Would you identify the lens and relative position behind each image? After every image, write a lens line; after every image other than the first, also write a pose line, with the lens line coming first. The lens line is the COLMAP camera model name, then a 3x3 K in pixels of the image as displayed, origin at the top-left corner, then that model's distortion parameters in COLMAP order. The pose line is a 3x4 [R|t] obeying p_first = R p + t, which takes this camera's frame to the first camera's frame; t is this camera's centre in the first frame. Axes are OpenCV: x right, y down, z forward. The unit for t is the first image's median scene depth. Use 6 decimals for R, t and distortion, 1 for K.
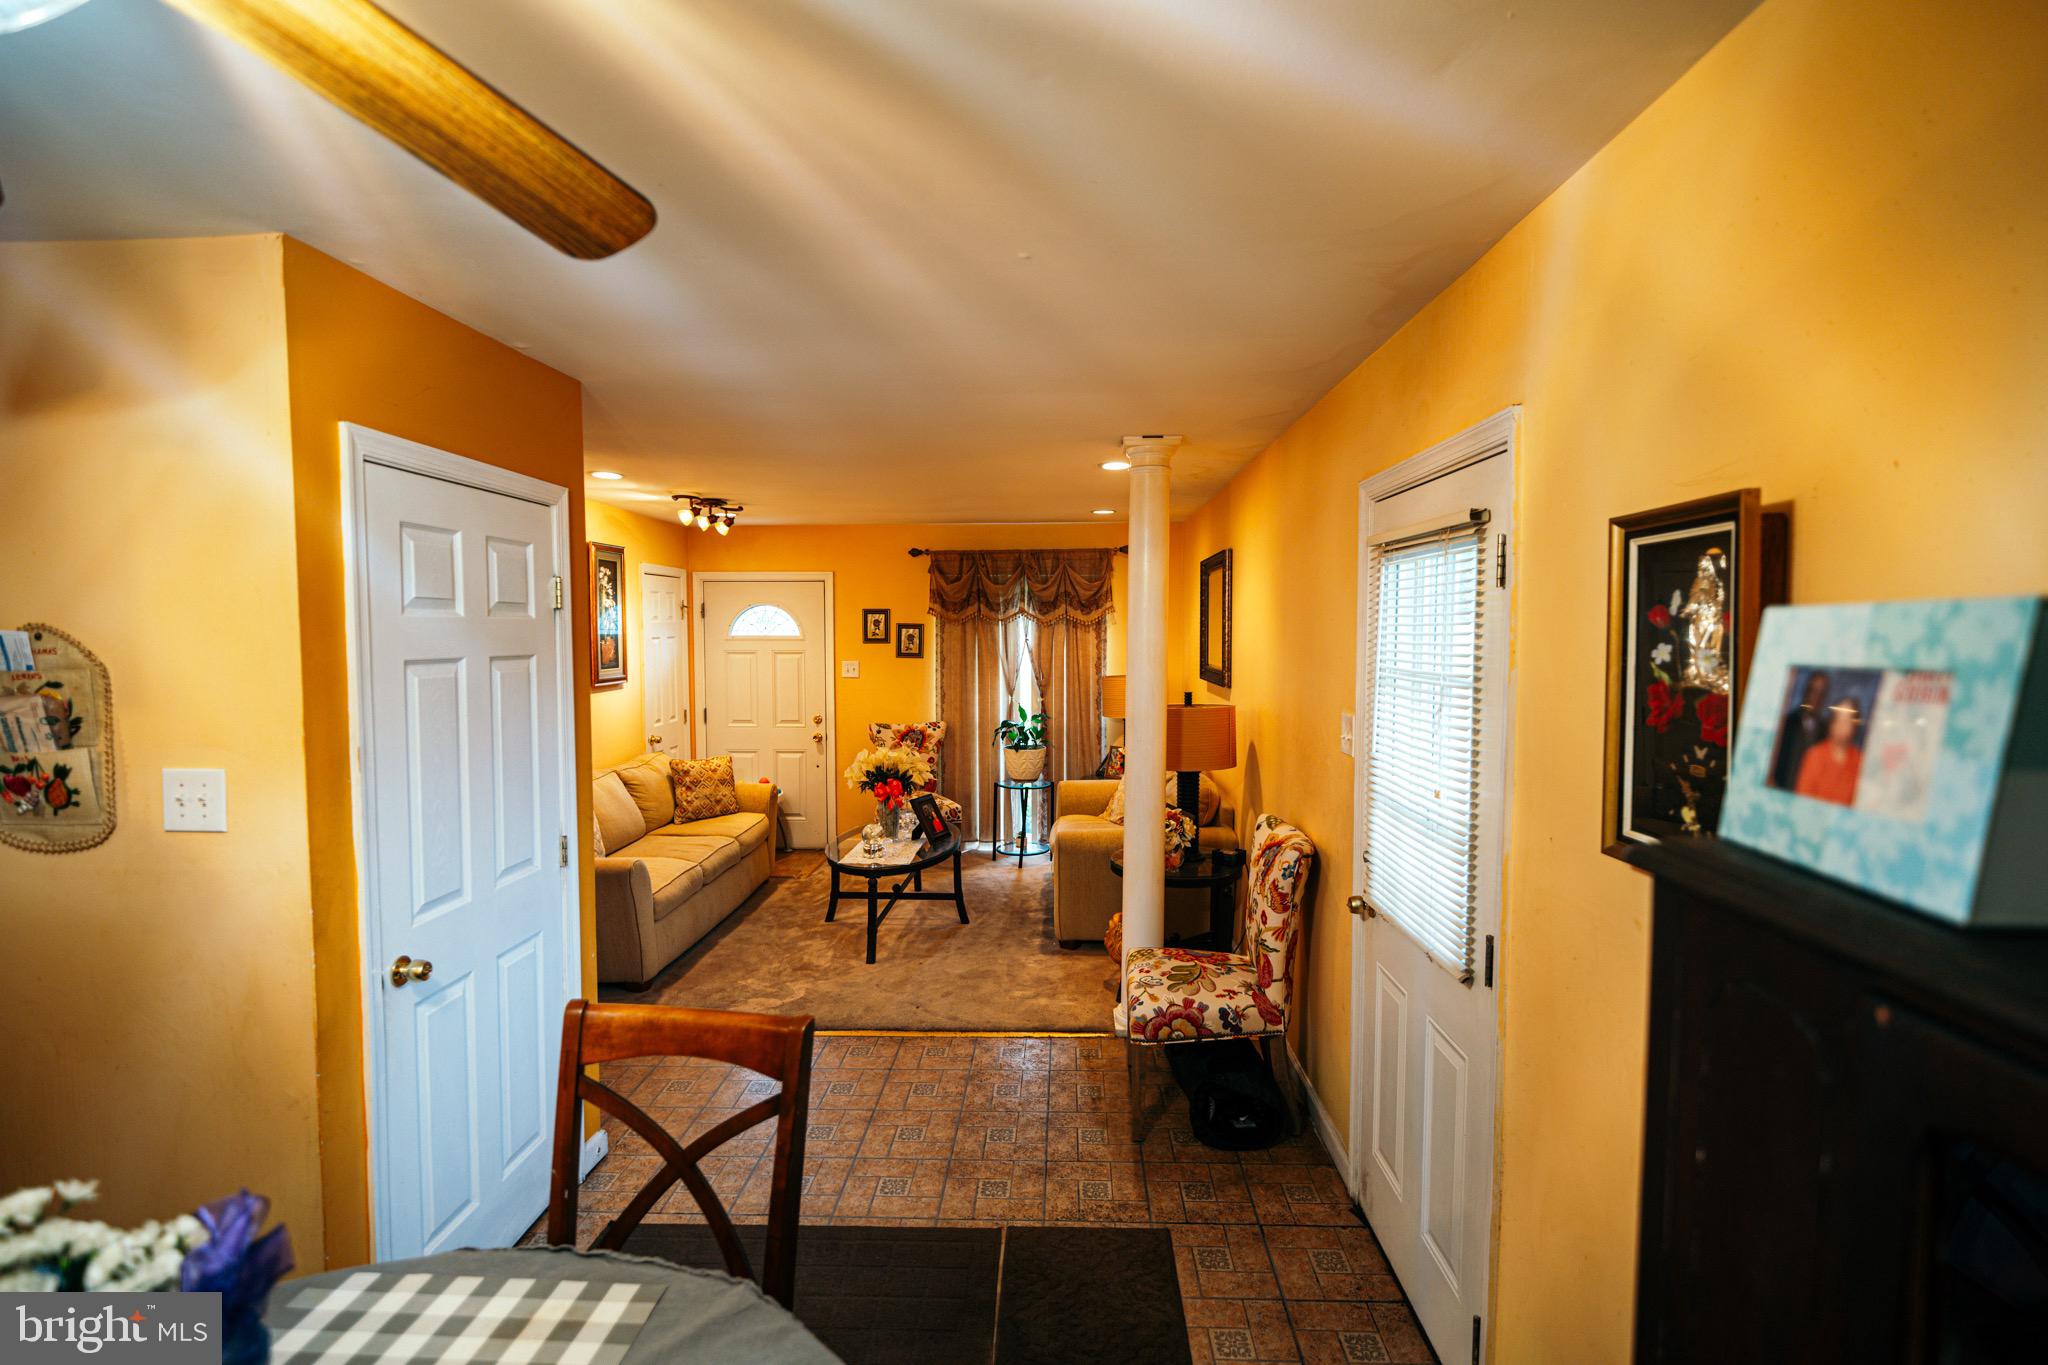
lens RADIAL K [[954.5, 0, 1027.6], [0, 954.5, 681.1], [0, 0, 1]] dist [0.000453, -0.004246]
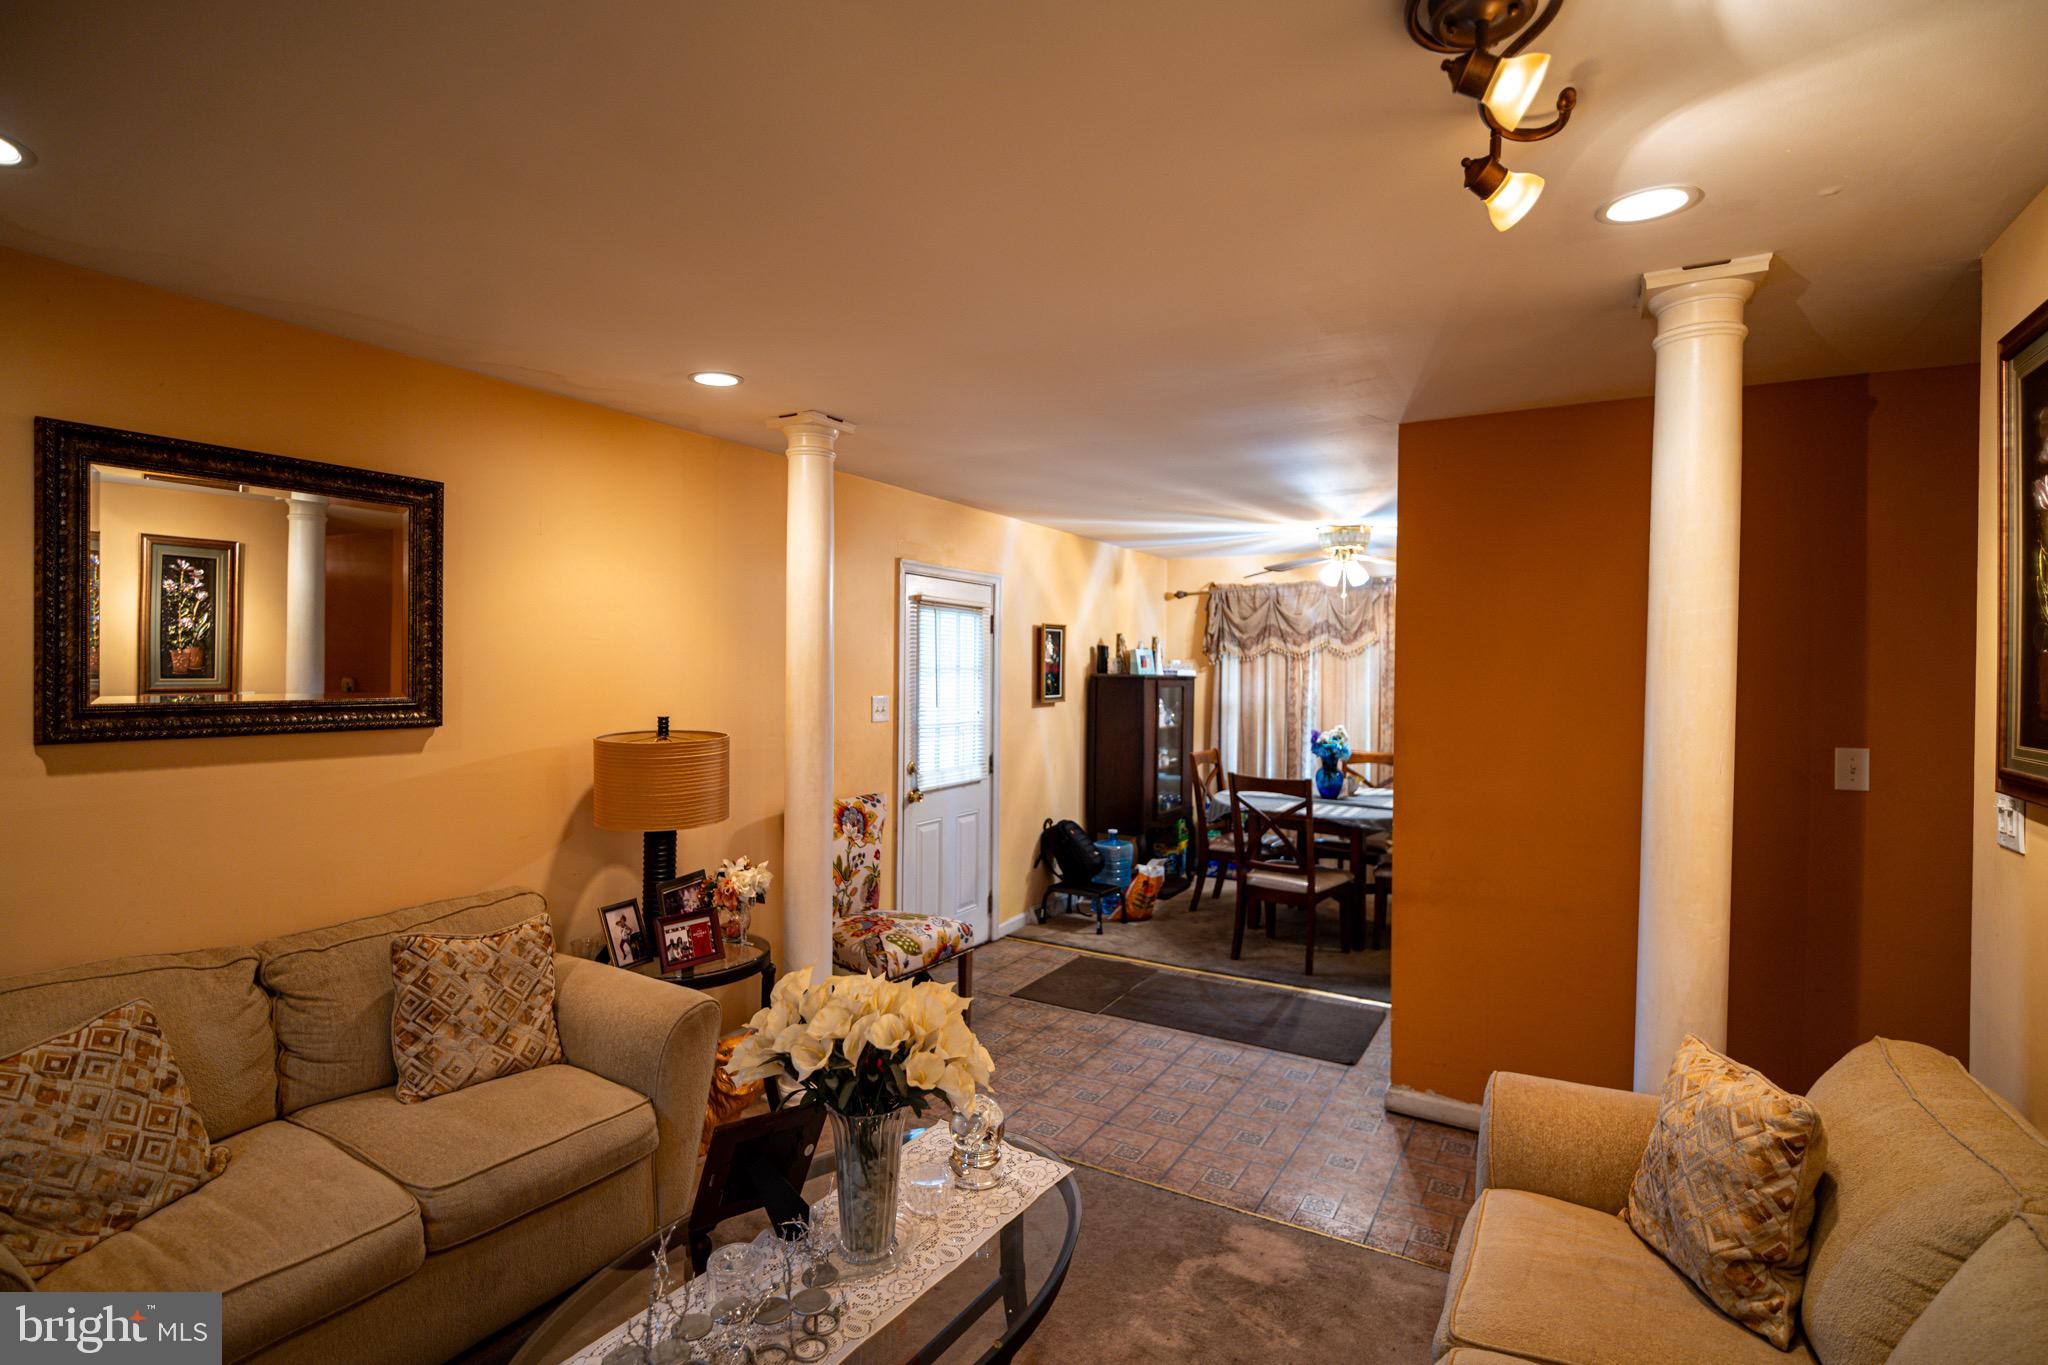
lens RADIAL K [[985.6, 0, 1028.2], [0, 985.6, 679.9], [0, 0, 1]] dist [0.000237, -0.000335]
pose [[-0.885296, -0.011904, 0.464876, -0.353160], [0.017652, 0.998092, 0.059173, -0.046140], [-0.464693, 0.060592, -0.883396, 1.279792]]
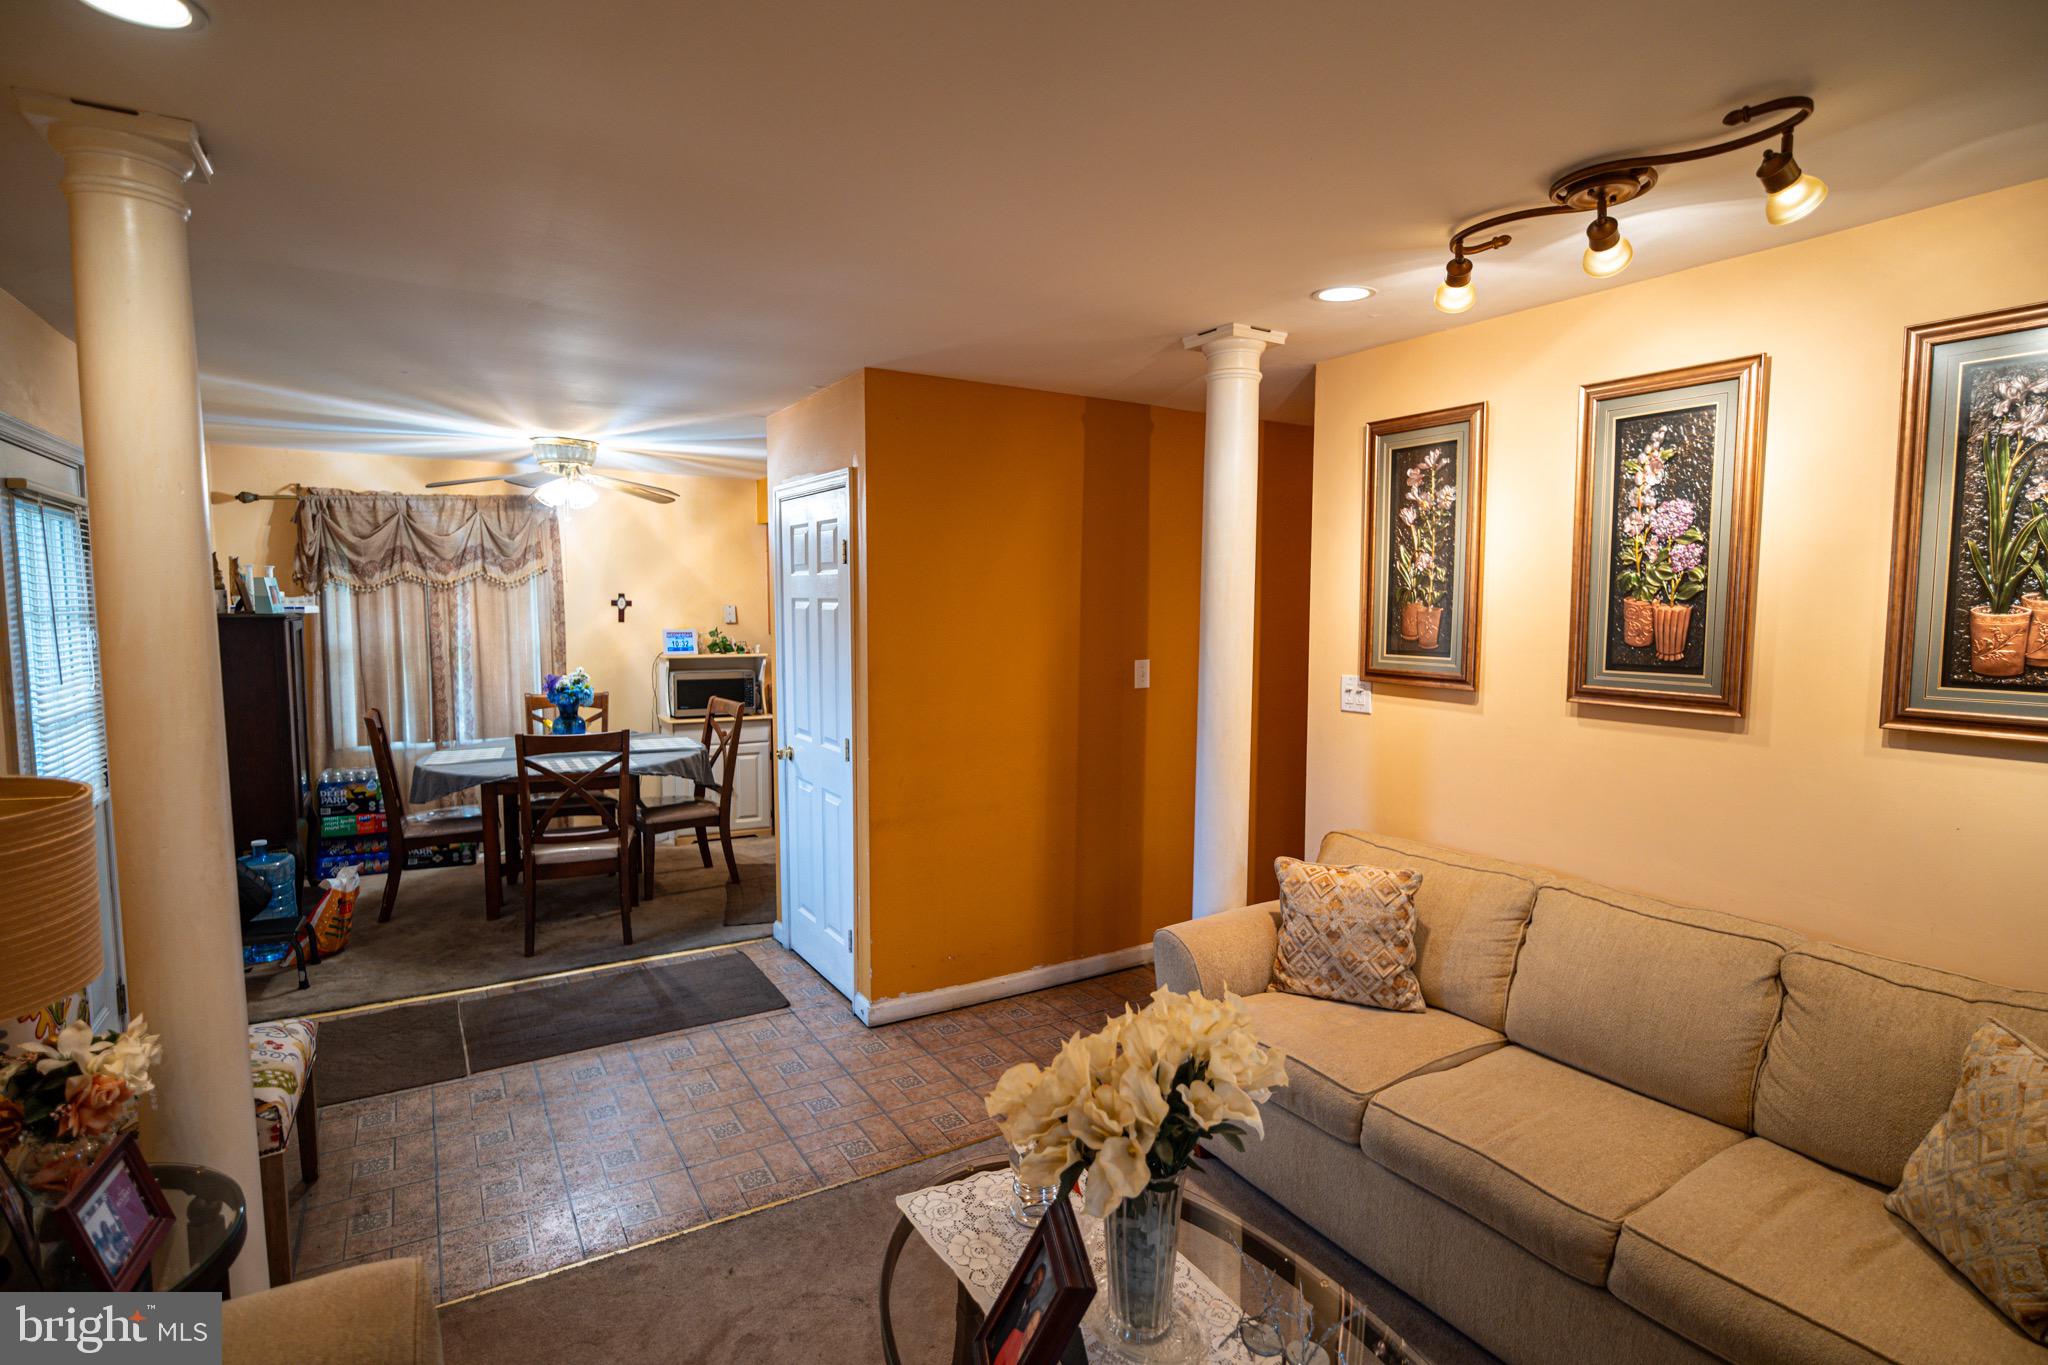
lens RADIAL K [[1006.9, 0, 1024.0], [0, 1006.9, 682.5], [0, 0, 1]] dist [0.011274, -0.000151]
pose [[-0.833695, 0.045248, -0.550368, 0.037423], [-0.032746, 0.990833, 0.131063, -0.055107], [0.551253, 0.127289, -0.824571, 1.220177]]
